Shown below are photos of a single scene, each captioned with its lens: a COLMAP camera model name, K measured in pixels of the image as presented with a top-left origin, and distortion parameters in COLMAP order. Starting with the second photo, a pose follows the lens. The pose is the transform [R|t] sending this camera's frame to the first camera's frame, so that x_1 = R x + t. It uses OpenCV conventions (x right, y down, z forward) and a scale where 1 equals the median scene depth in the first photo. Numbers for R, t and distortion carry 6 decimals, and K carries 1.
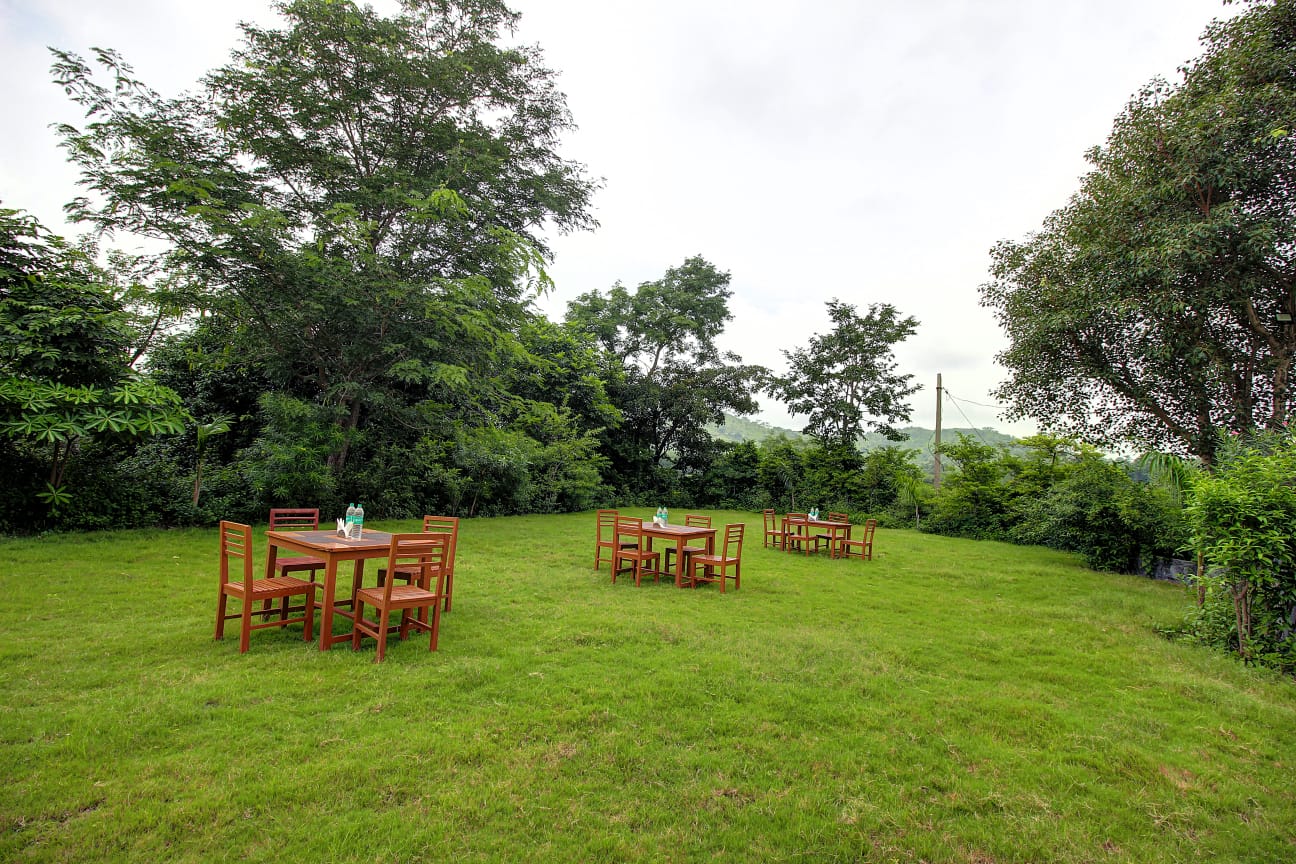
lens RADIAL K [[605.7, 0, 643.1], [0, 605.7, 425.1], [0, 0, 1]] dist [0.000124, -0.012611]
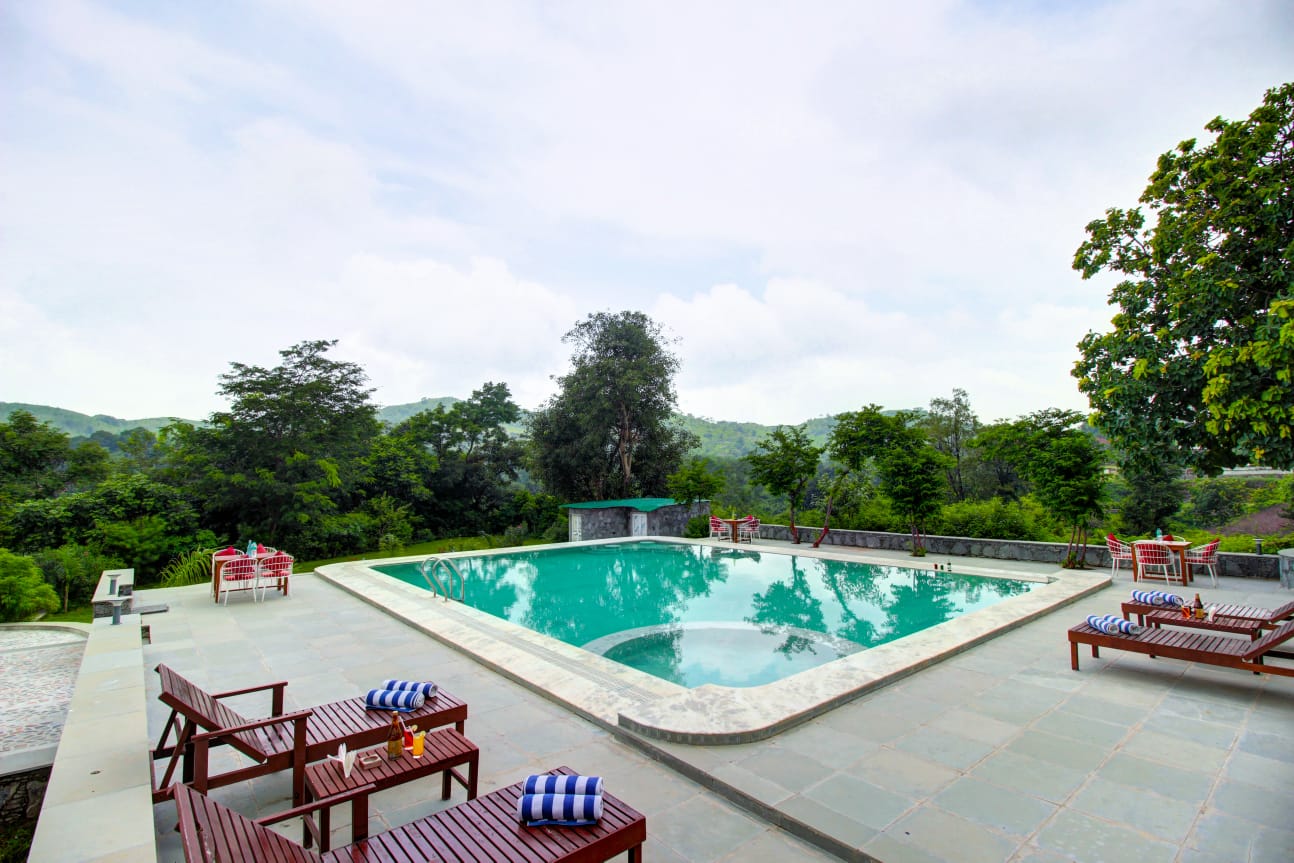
lens RADIAL K [[604.7, 0, 642.1], [0, 604.7, 424.6], [0, 0, 1]] dist [0.000124, -0.012611]
pose [[0.995257, -0.065299, 0.072110, 0.415706], [0.065147, 0.997866, 0.004464, -0.157520], [-0.072247, 0.000255, 0.997387, -0.752757]]
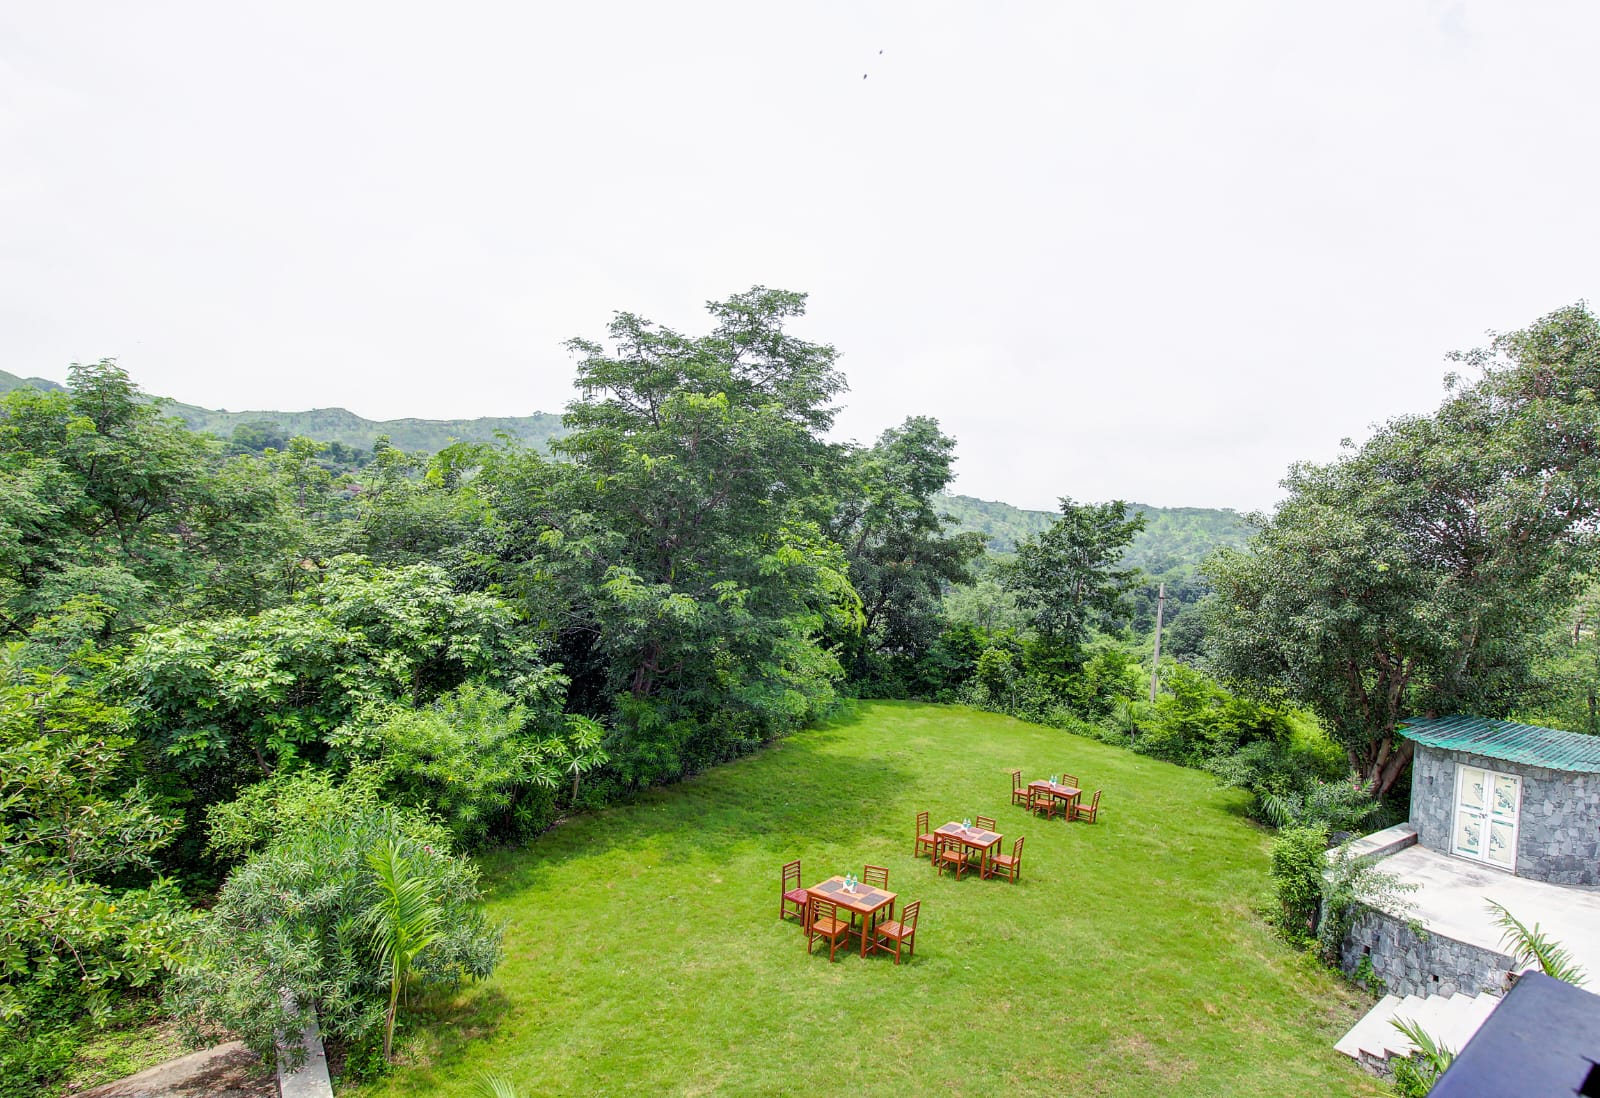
lens RADIAL K [[843.1, 0, 901.6], [0, 843.1, 543.6], [0, 0, 1]] dist [0.023615, -0.028514]
pose [[0.987769, 0.040027, 0.150700, -0.135197], [-0.050761, 0.996388, 0.068072, -0.193746], [-0.147431, -0.074889, 0.986233, -0.278856]]
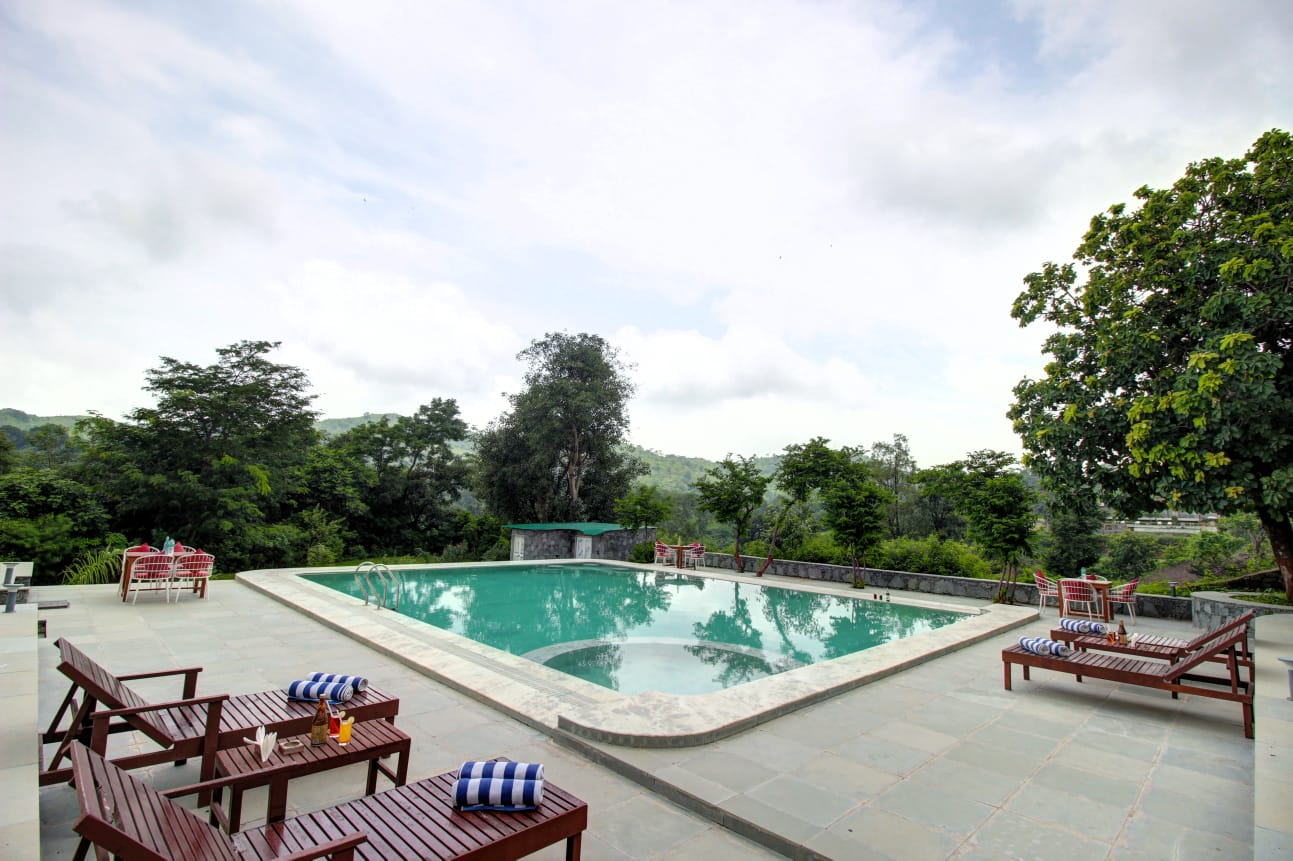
lens RADIAL K [[605.6, 0, 639.9], [0, 605.6, 425.7], [0, 0, 1]] dist [0.002927, -0.014297]
pose [[0.988230, -0.000433, 0.152974, 0.412505], [0.006875, 0.999111, -0.041586, -0.146931], [-0.152821, 0.042148, 0.987355, -0.751305]]
